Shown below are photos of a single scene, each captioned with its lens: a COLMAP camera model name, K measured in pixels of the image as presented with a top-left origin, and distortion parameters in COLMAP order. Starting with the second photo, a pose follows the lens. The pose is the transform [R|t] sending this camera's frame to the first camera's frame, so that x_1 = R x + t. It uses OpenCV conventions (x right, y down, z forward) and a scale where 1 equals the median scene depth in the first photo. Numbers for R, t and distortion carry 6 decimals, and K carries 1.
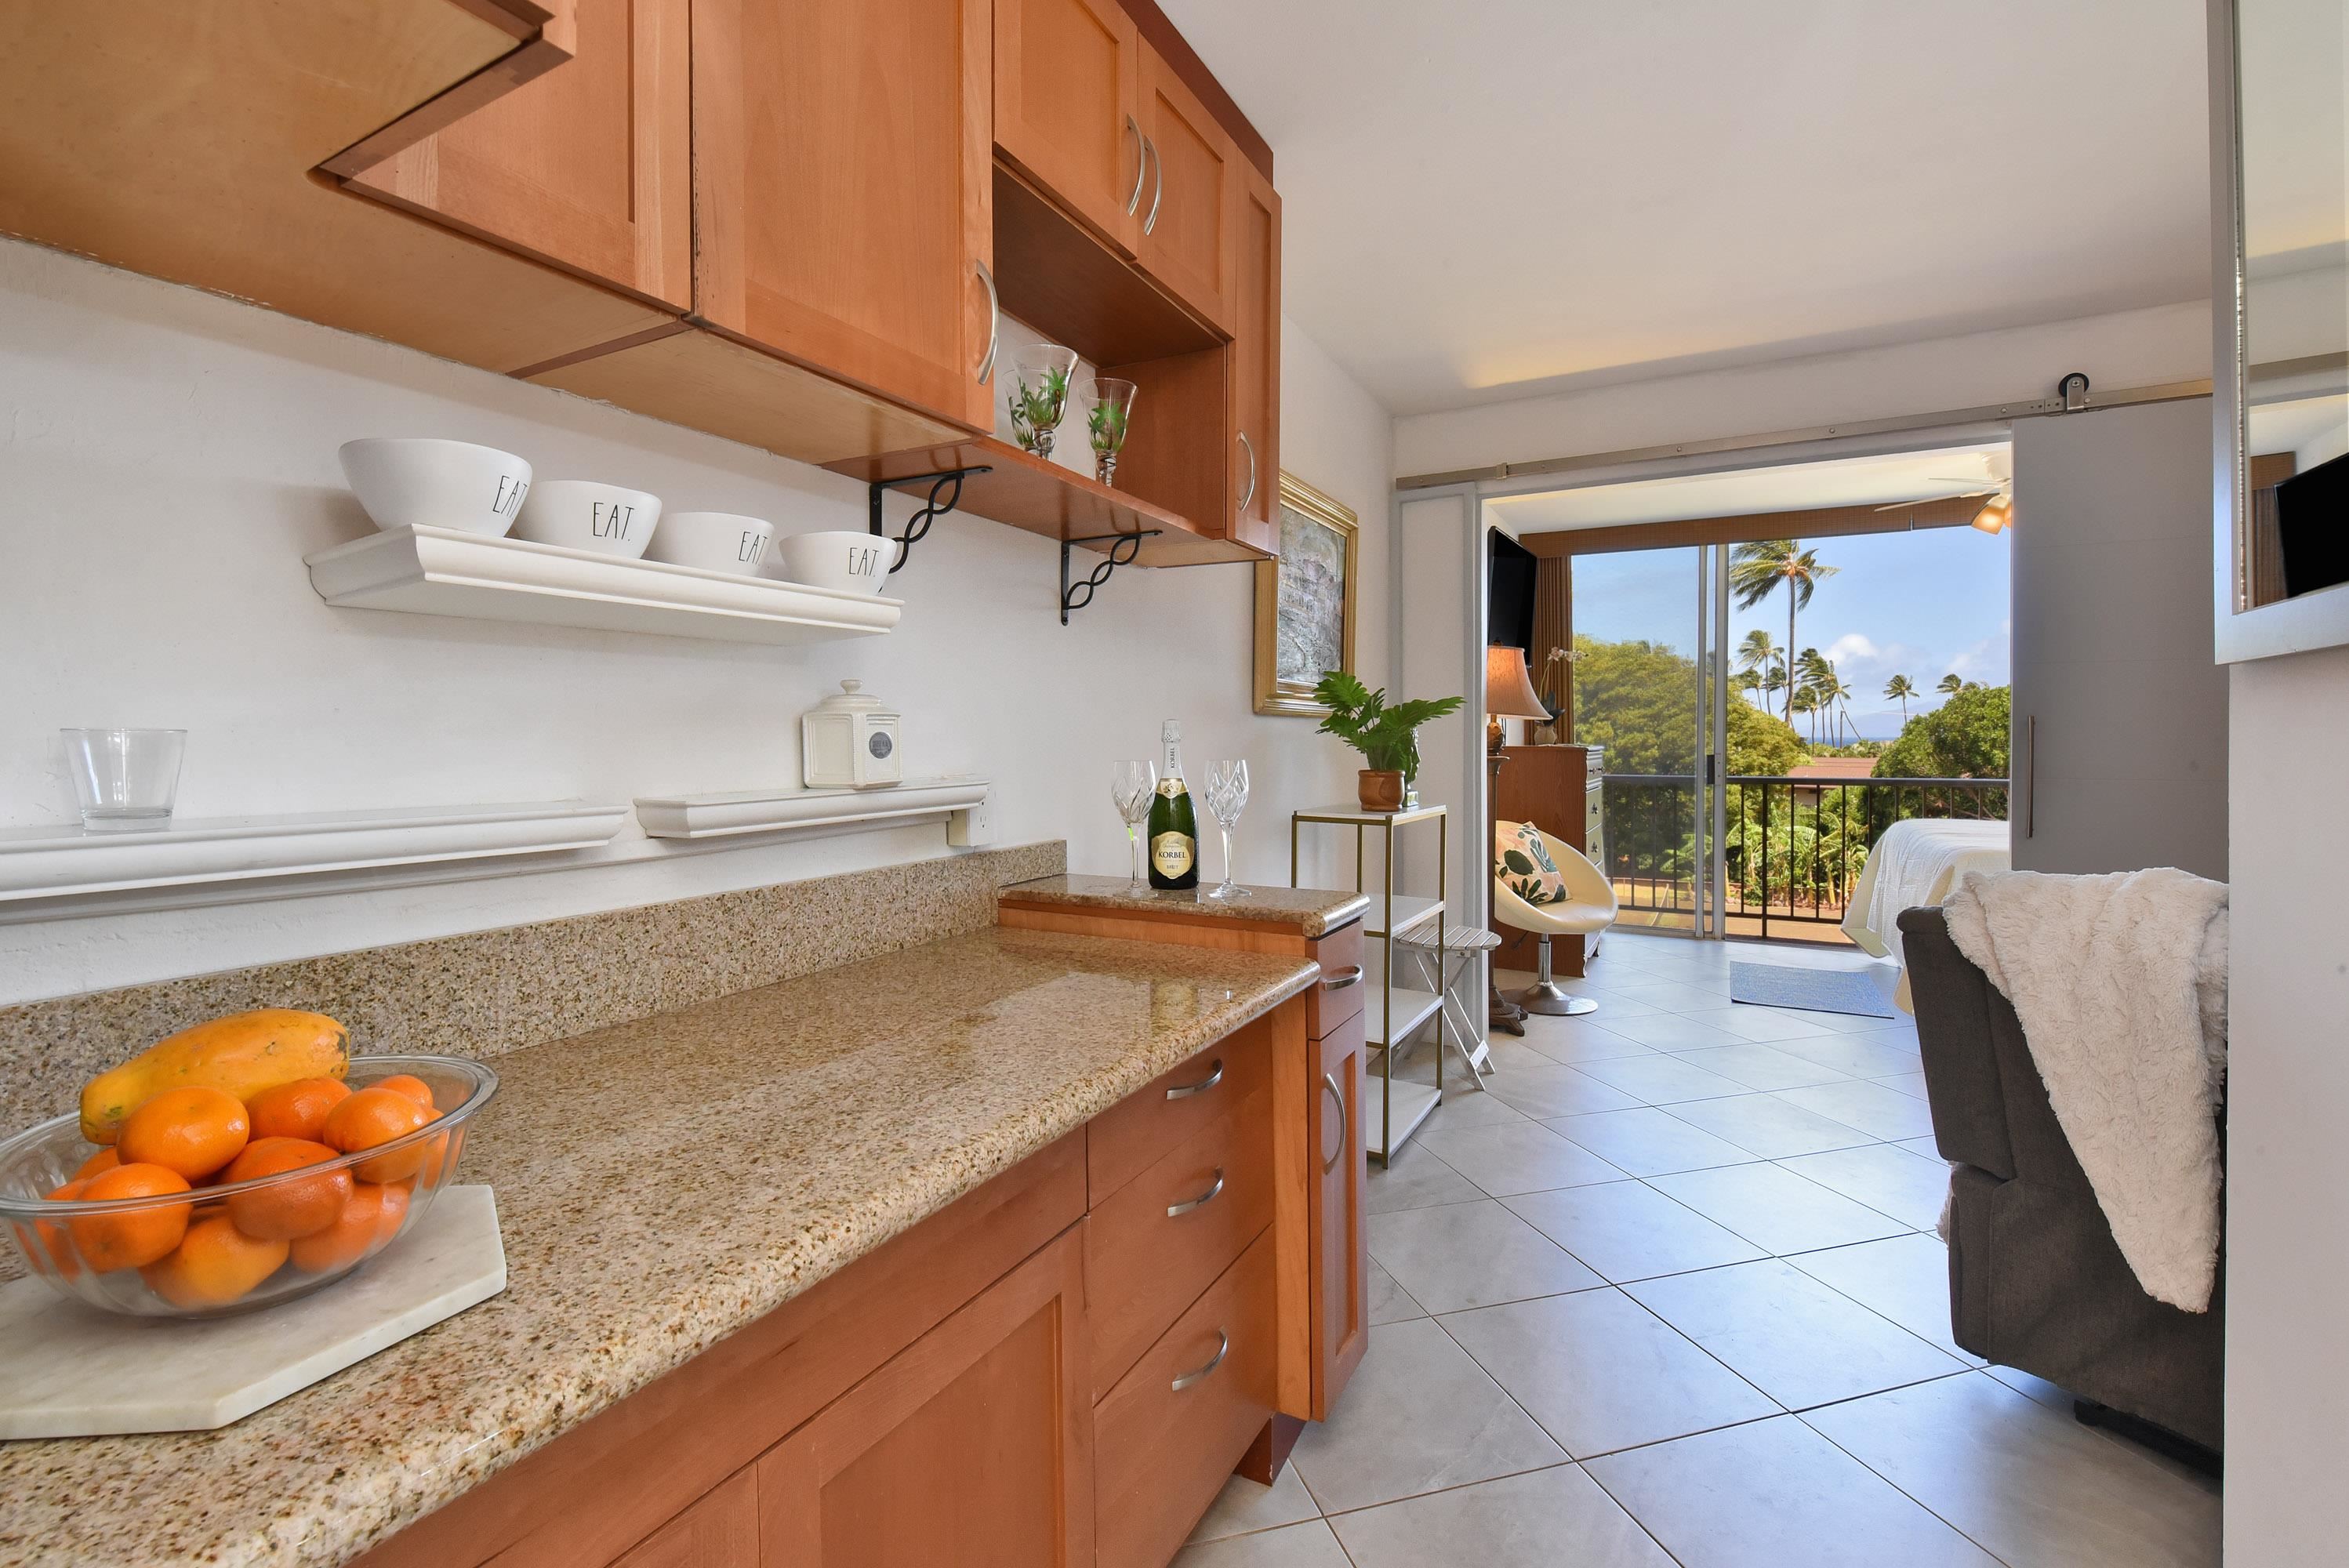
lens RADIAL K [[1114.5, 0, 1112.5], [0, 1114.5, 759.9], [0, 0, 1]] dist [-0.015197, -0.000542]
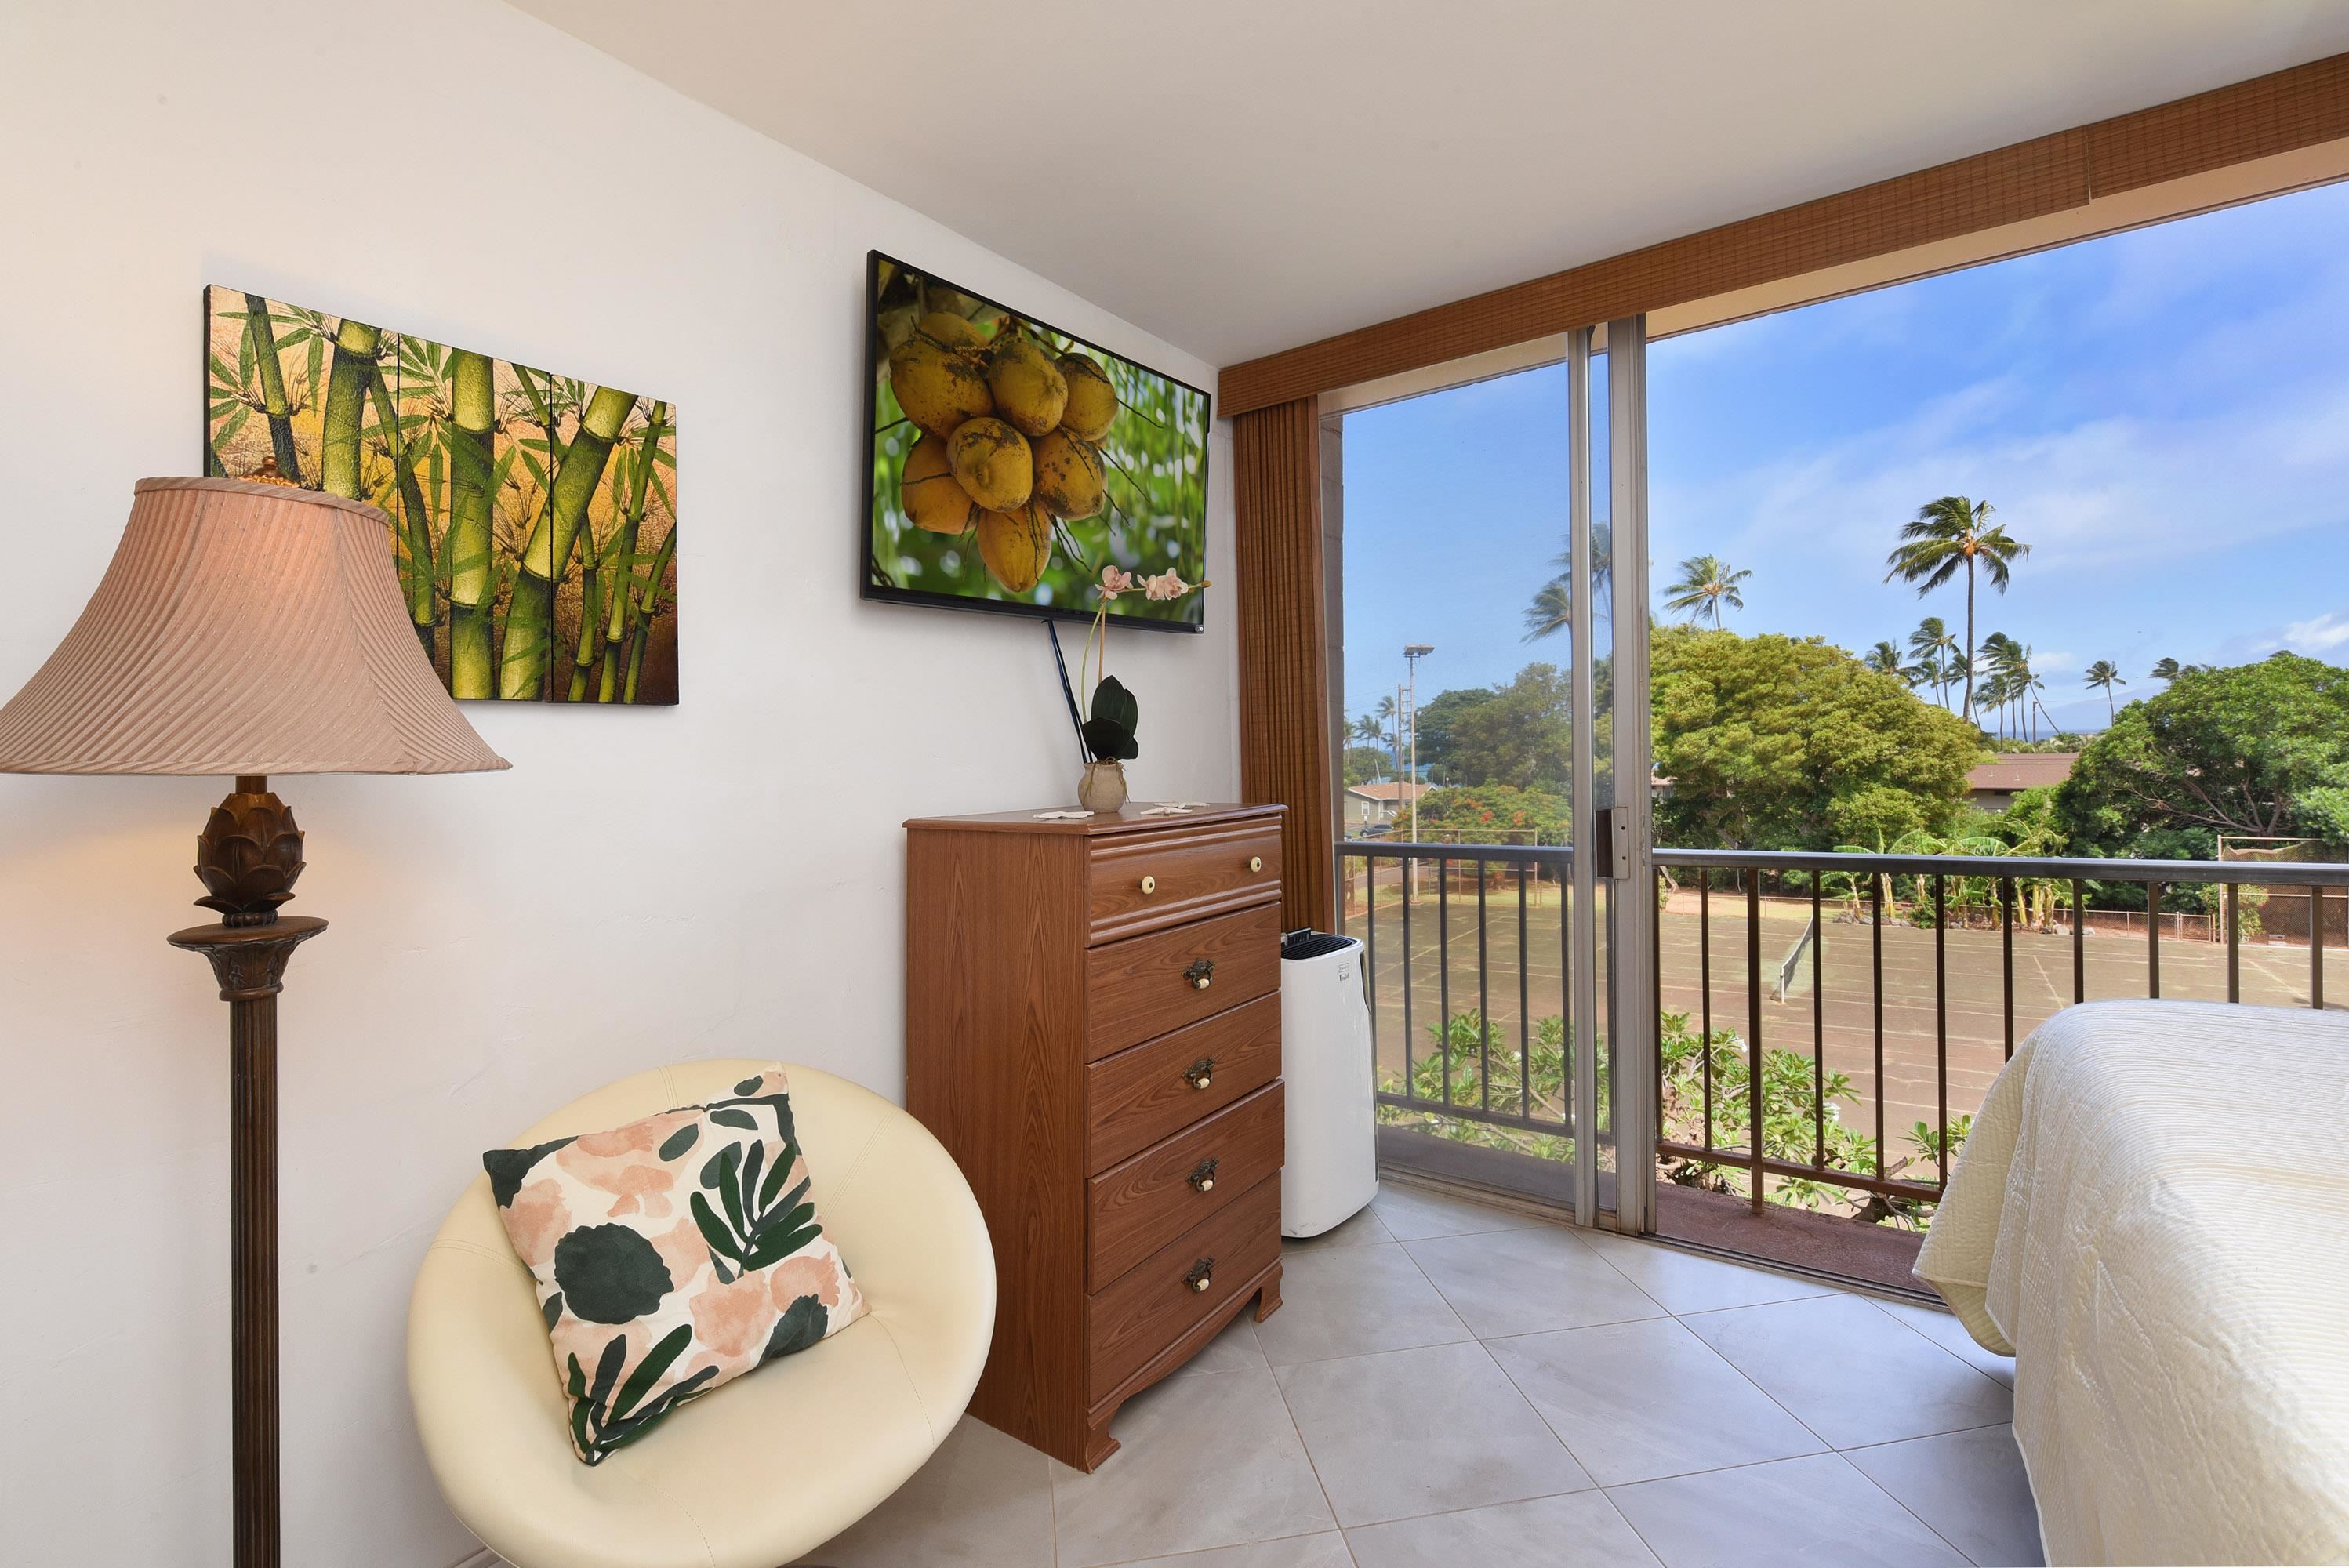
lens RADIAL K [[1040.0, 0, 1120.6], [0, 1040.0, 758.5], [0, 0, 1]] dist [-0.010277, -0.004243]
pose [[0.988951, -0.021487, -0.146681, 0.062764], [0.019844, 0.999723, -0.012656, -0.003543], [0.146912, 0.009606, 0.989103, 0.086385]]
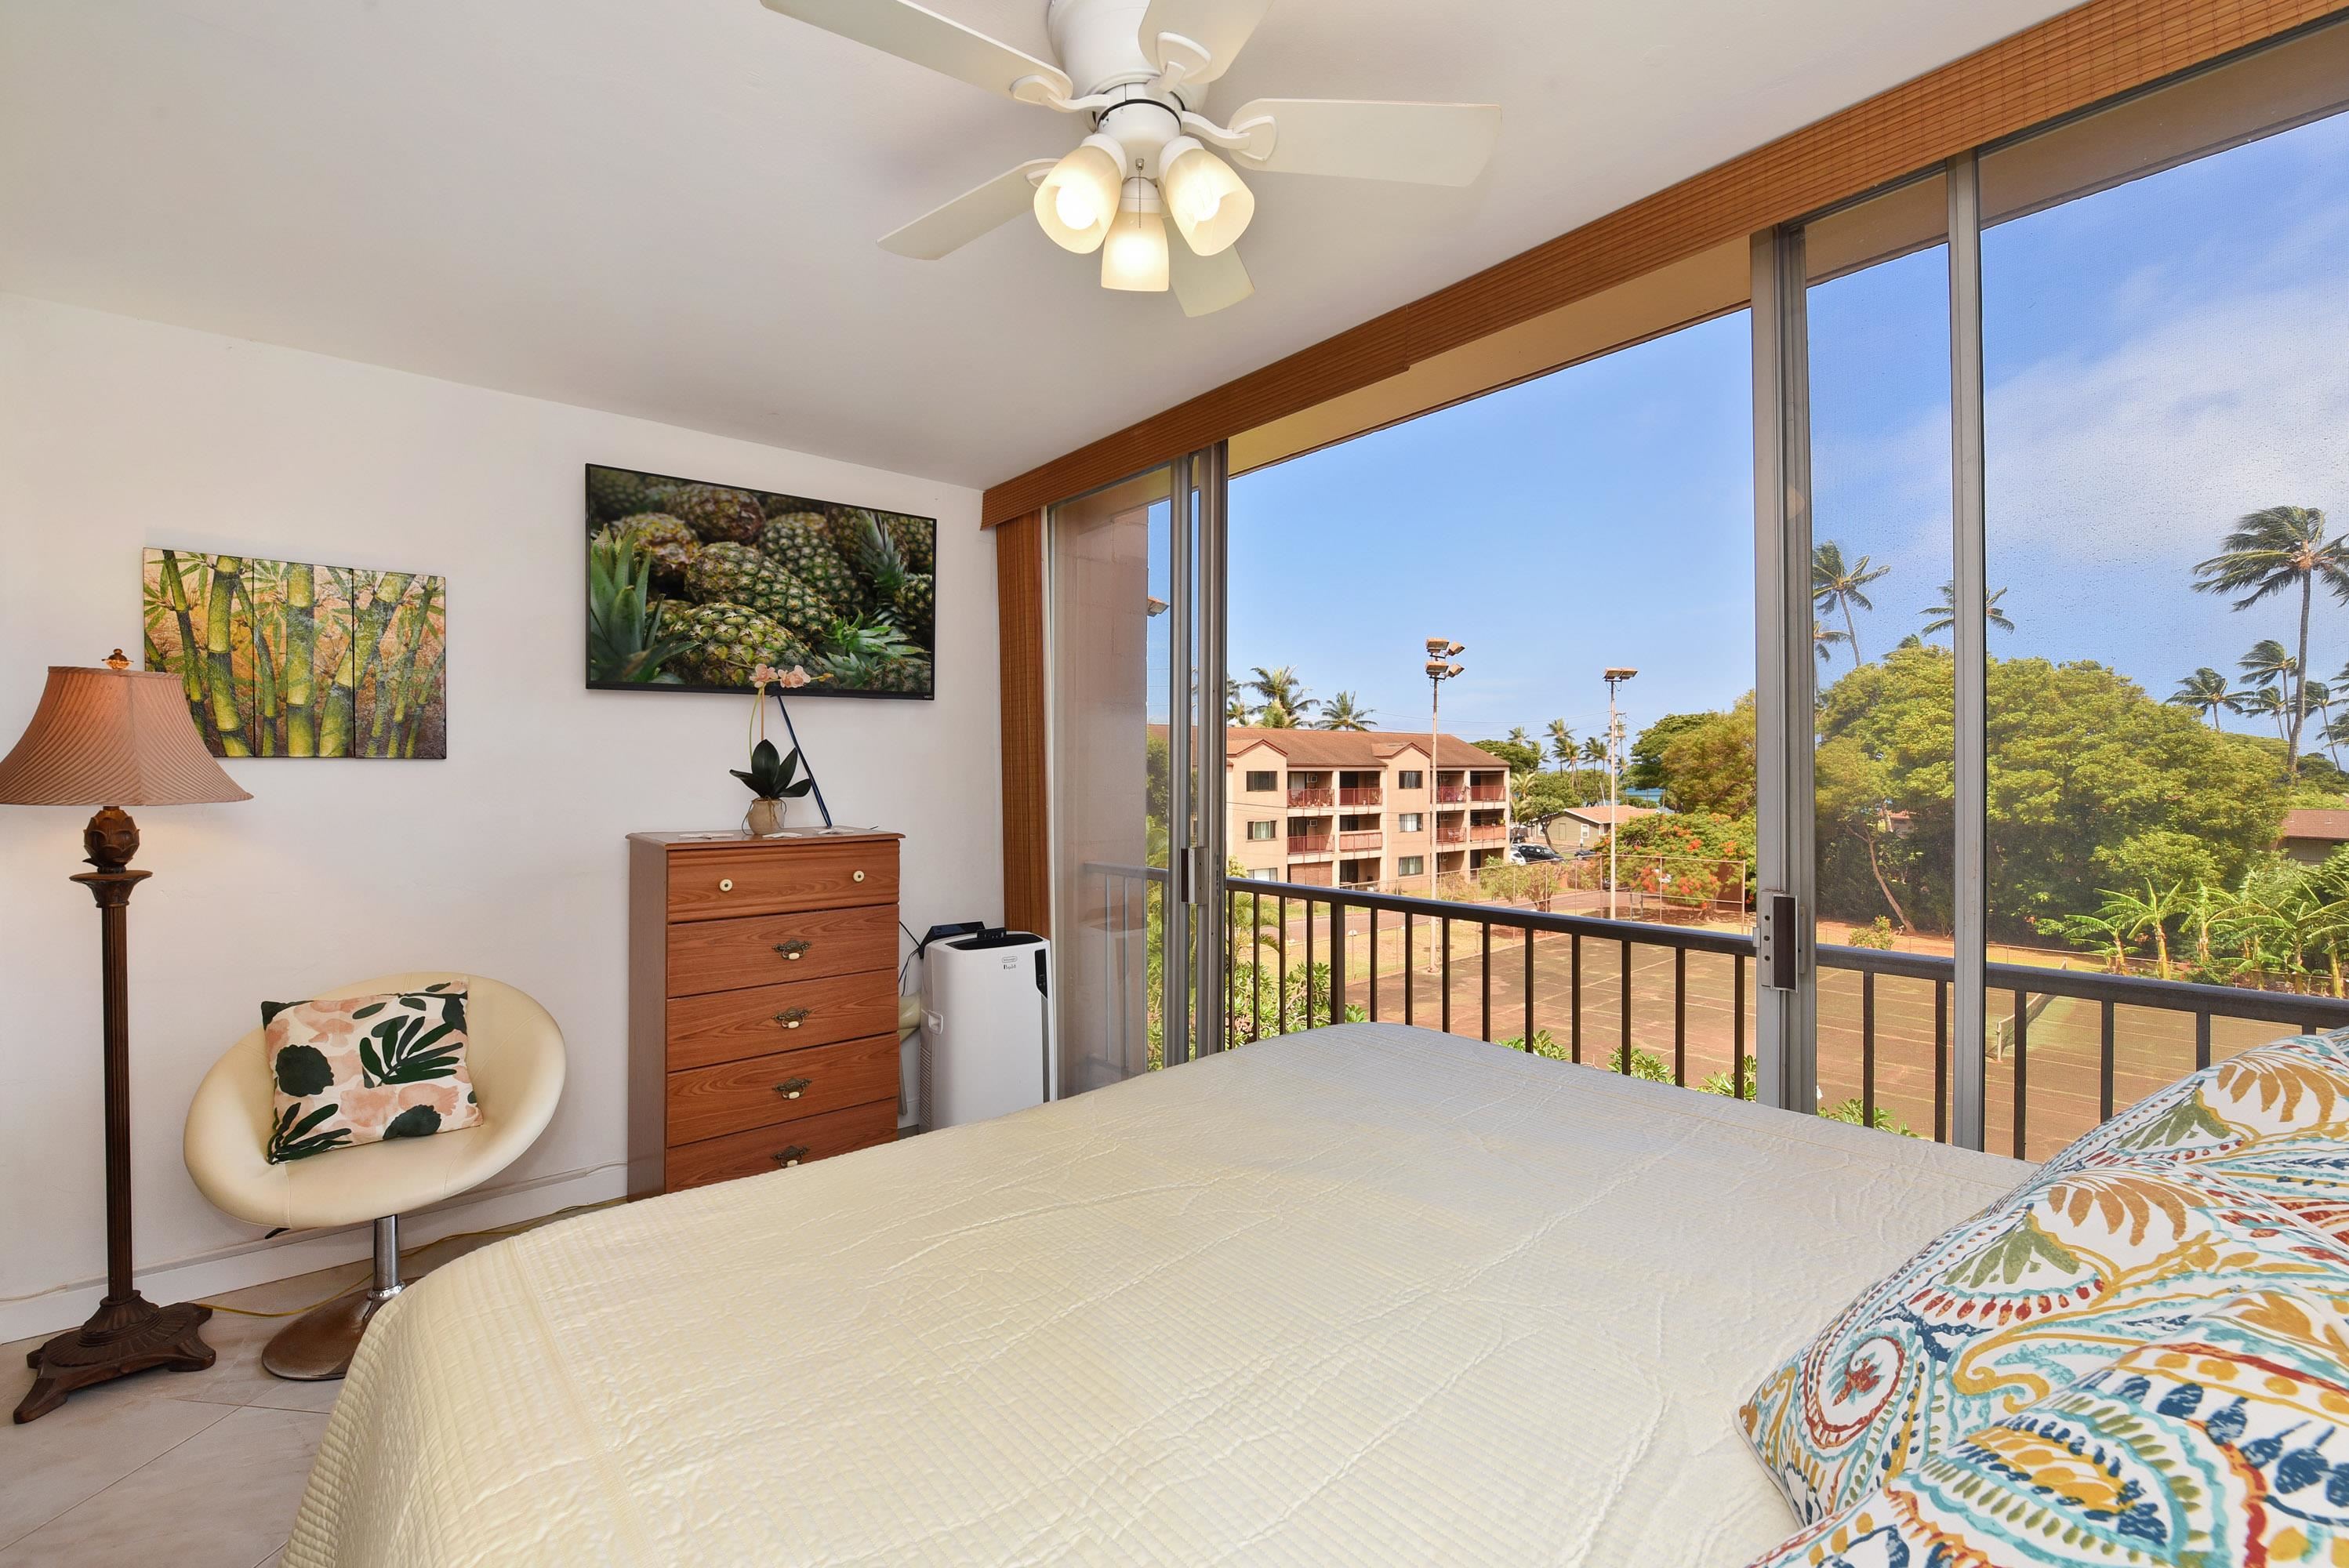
lens RADIAL K [[955.6, 0, 1089.3], [0, 955.6, 792.5], [0, 0, 1]] dist [-0.023592, 0.002535]
pose [[0.918749, 0.012079, -0.394658, 0.100452], [-0.009602, 0.999920, 0.008250, -0.005129], [0.394726, -0.003790, 0.918791, 0.084291]]
